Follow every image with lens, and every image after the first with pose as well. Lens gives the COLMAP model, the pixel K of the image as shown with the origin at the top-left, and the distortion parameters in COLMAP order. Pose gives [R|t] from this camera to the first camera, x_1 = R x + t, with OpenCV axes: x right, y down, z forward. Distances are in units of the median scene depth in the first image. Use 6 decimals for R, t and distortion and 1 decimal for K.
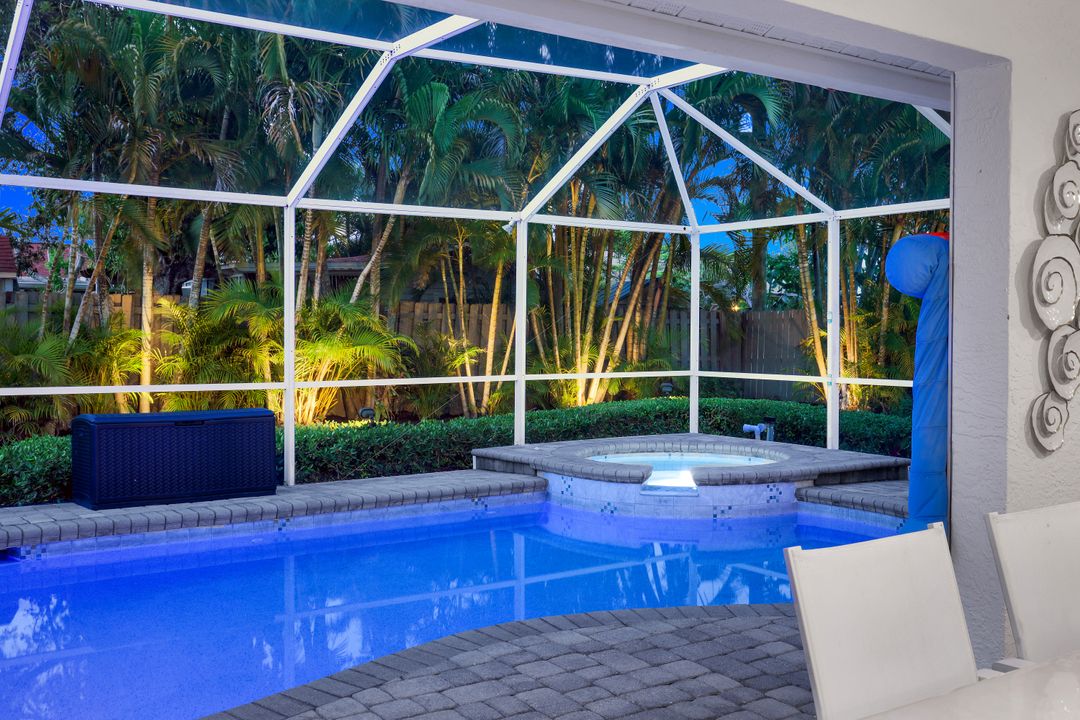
lens RADIAL K [[1073.6, 0, 540.0], [0, 1073.6, 360.0], [0, 0, 1]] dist [-0.007441, -0.013049]
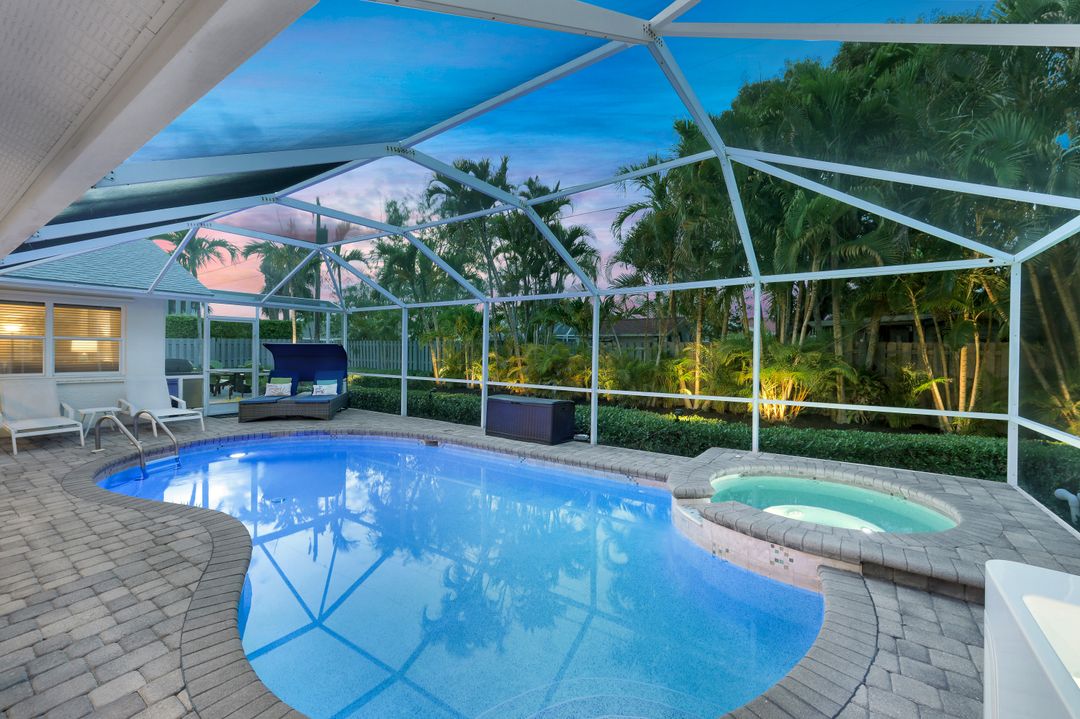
lens RADIAL K [[440.0, 0, 540.0], [0, 440.0, 359.5], [0, 0, 1]] dist [0.001675, 0.000390]
pose [[0.315322, 0.006372, -0.948963, 0.417177], [-0.031323, 0.999502, -0.003696, -0.024663], [0.948468, 0.030889, 0.315364, 0.584841]]
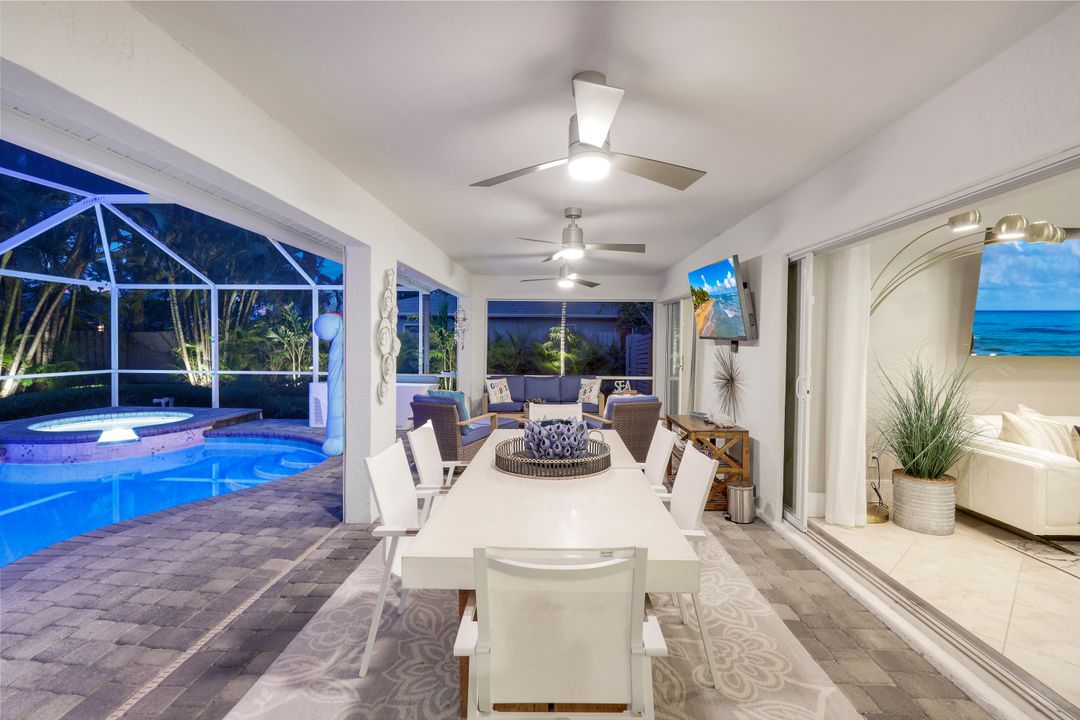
lens RADIAL K [[488.5, 0, 540.0], [0, 488.5, 360.0], [0, 0, 1]] dist [0.000755, 0.000168]
pose [[0.607043, -0.023190, 0.794331, -0.070914], [0.014394, 0.999731, 0.018186, -0.011016], [-0.794539, 0.000394, 0.607213, 0.004291]]
